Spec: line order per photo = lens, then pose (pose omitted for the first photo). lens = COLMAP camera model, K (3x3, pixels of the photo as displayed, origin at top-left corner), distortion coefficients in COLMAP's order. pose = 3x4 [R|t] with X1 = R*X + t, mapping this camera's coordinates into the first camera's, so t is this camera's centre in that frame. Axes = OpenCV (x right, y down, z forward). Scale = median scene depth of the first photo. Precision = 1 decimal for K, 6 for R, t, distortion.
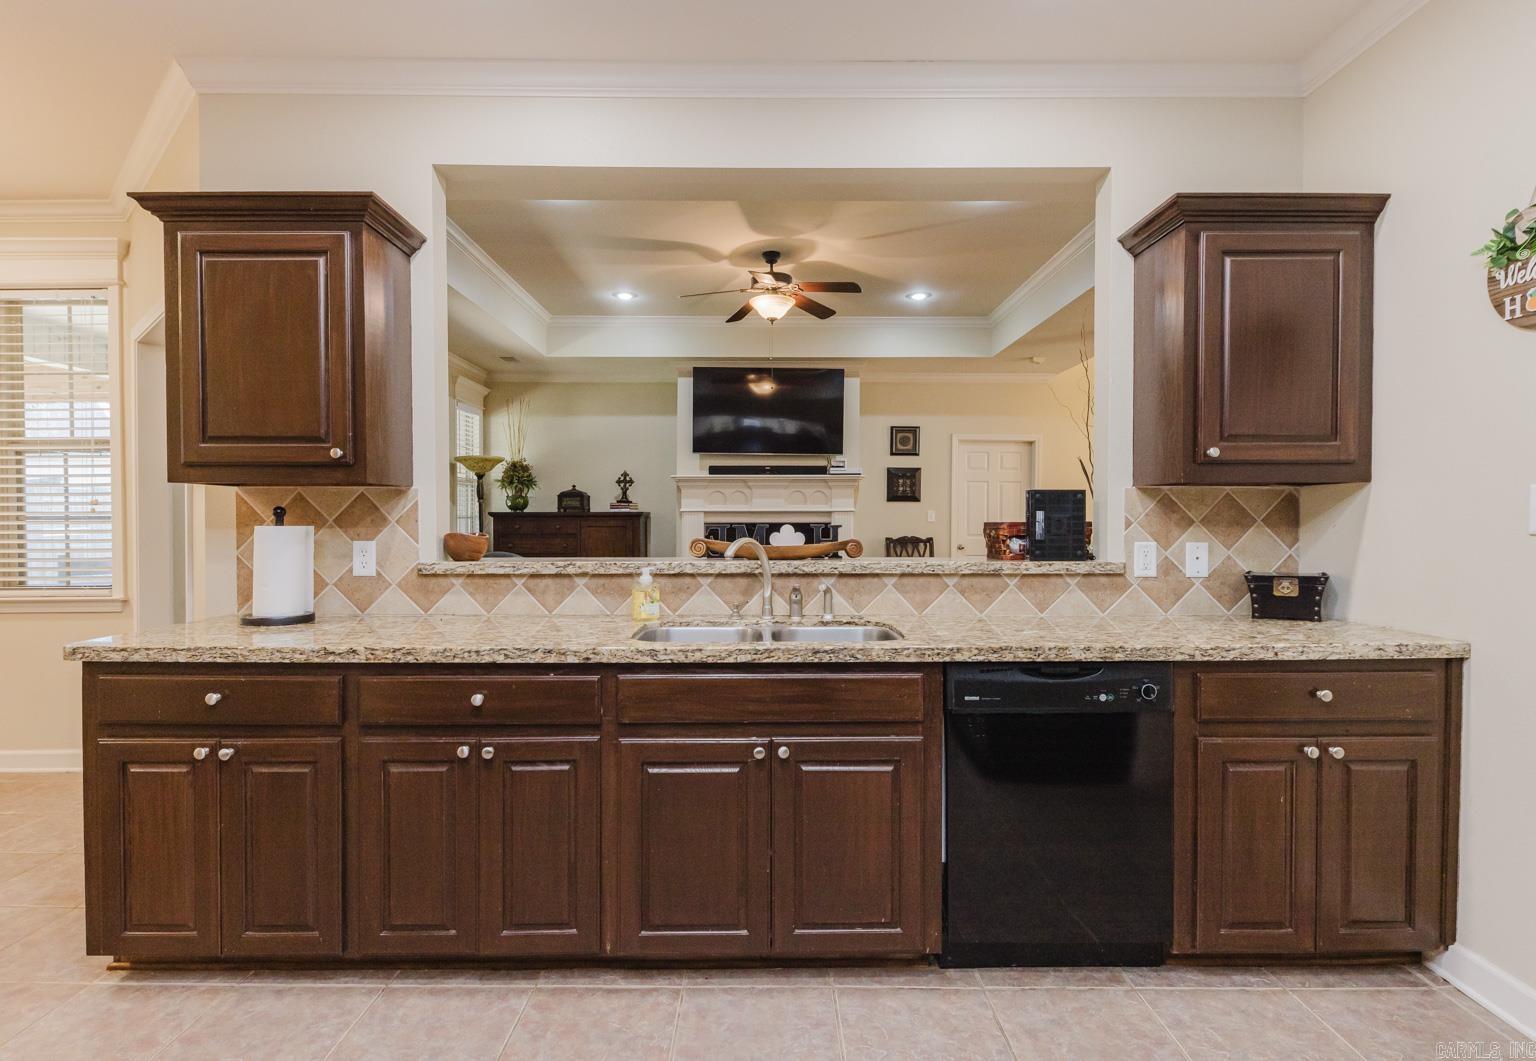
lens RADIAL K [[756.4, 0, 764.0], [0, 756.4, 524.5], [0, 0, 1]] dist [0.011811, -0.002266]
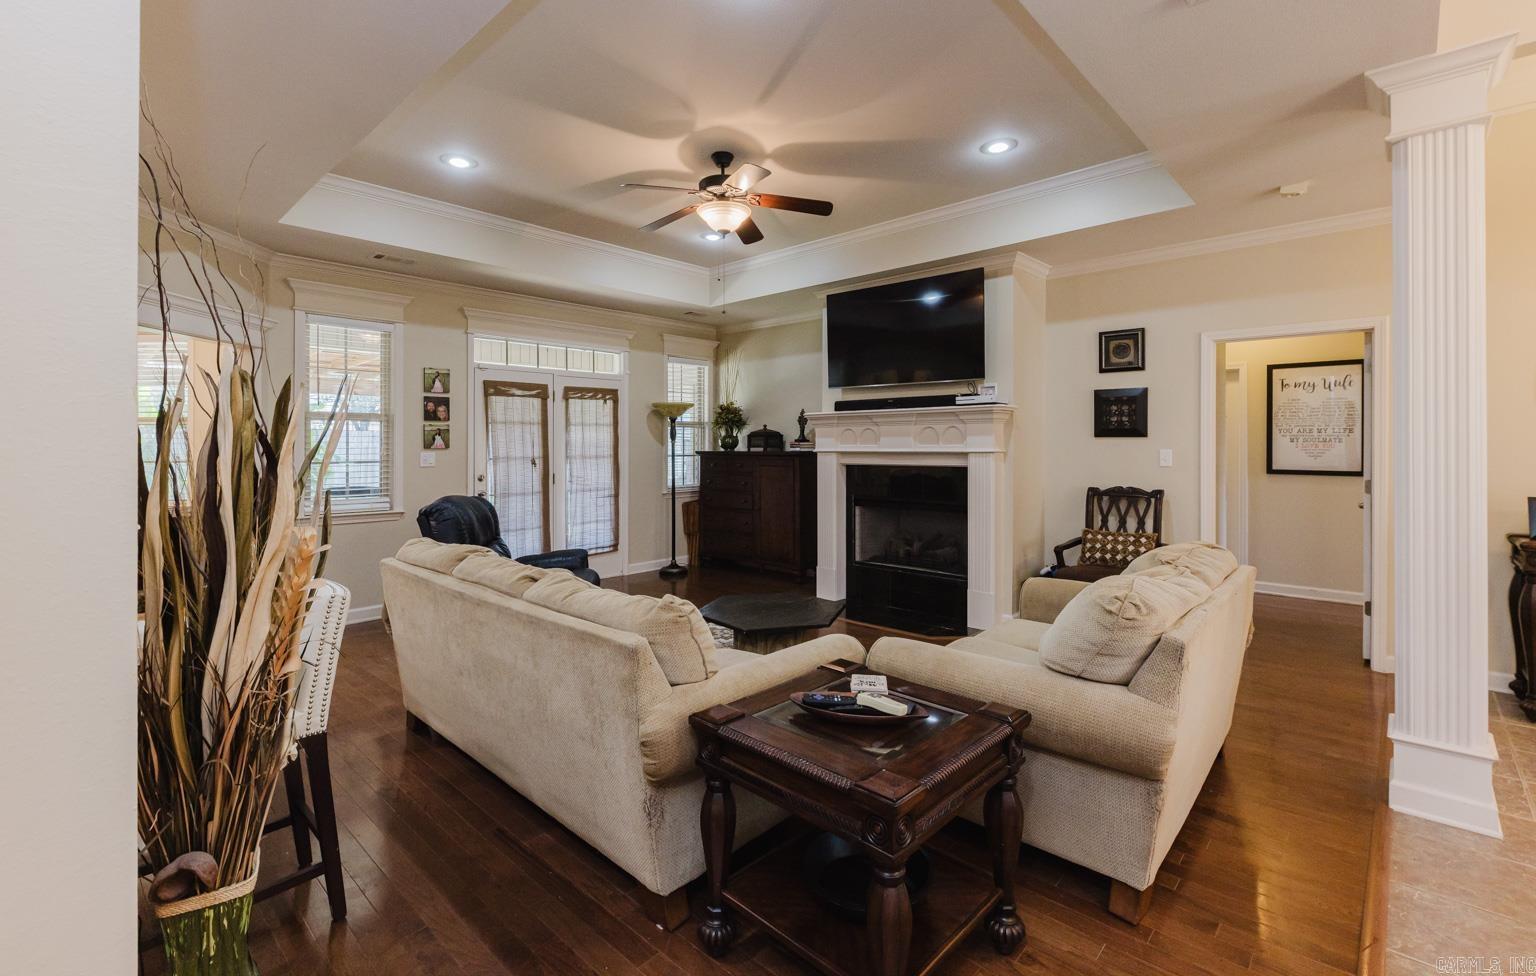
lens RADIAL K [[671.6, 0, 789.9], [0, 671.6, 446.3], [0, 0, 1]] dist [0.037624, -0.000202]
pose [[0.729365, -0.000616, -0.684124, 1.231413], [-0.004205, 0.999977, -0.005383, -0.053519], [0.684112, 0.006802, 0.729346, 1.040452]]
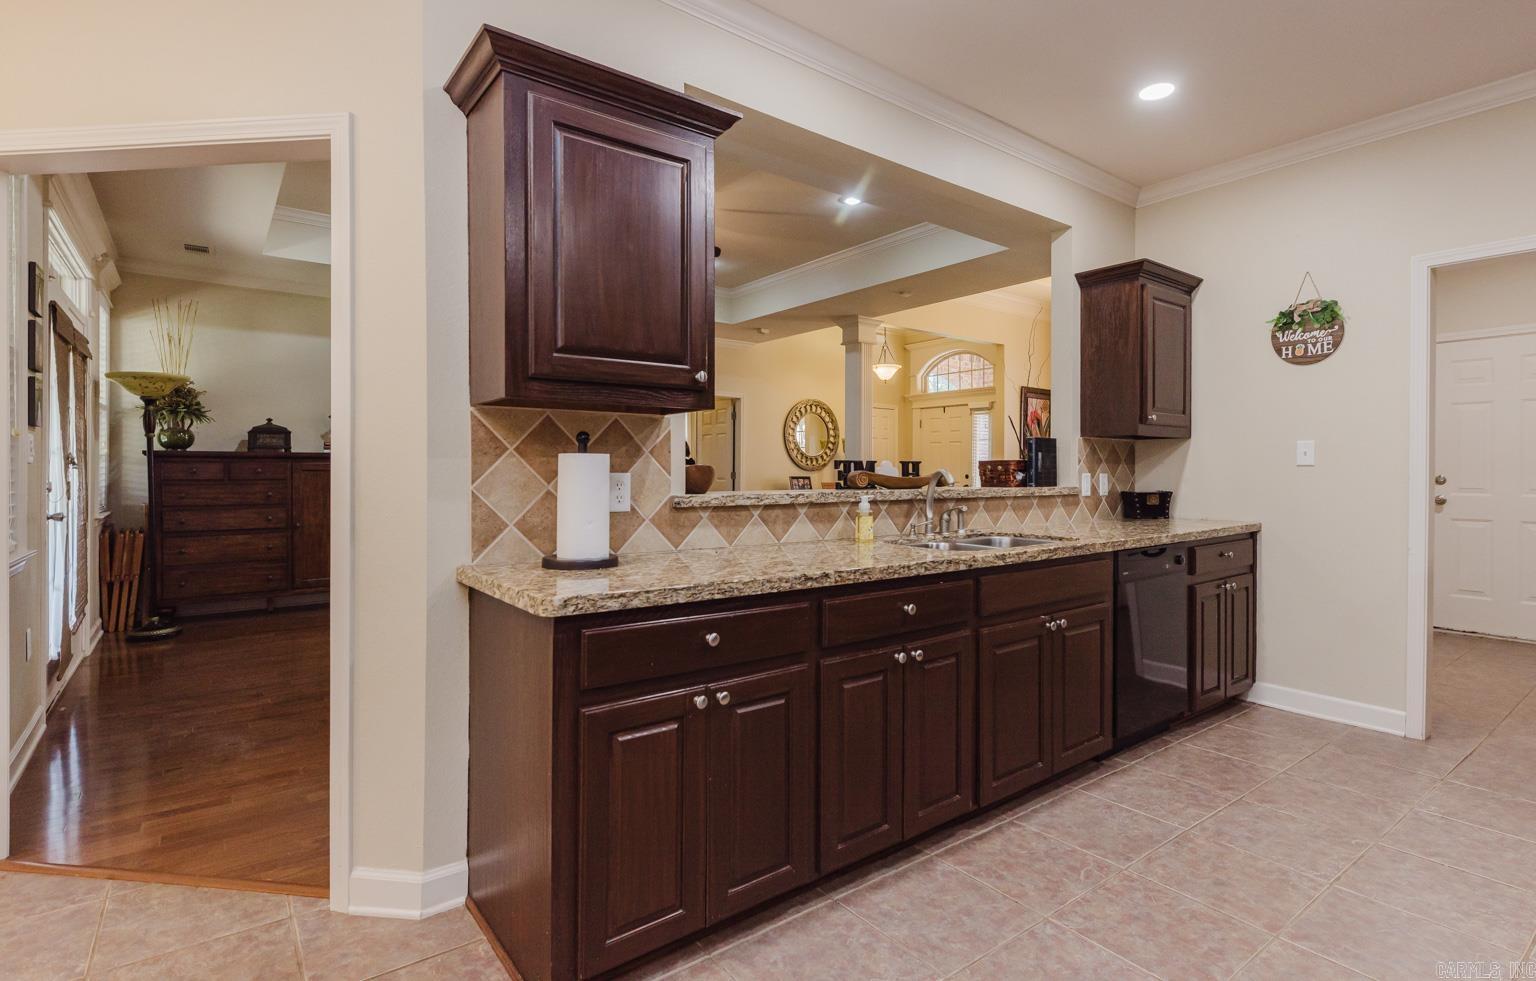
lens RADIAL K [[738.1, 0, 760.7], [0, 738.1, 467.6], [0, 0, 1]] dist [0.012129, 0.000494]
pose [[0.800026, 0.004379, 0.599950, -0.918852], [0.001842, 0.999951, -0.009754, 0.024206], [-0.599963, 0.008909, 0.799978, 0.195524]]
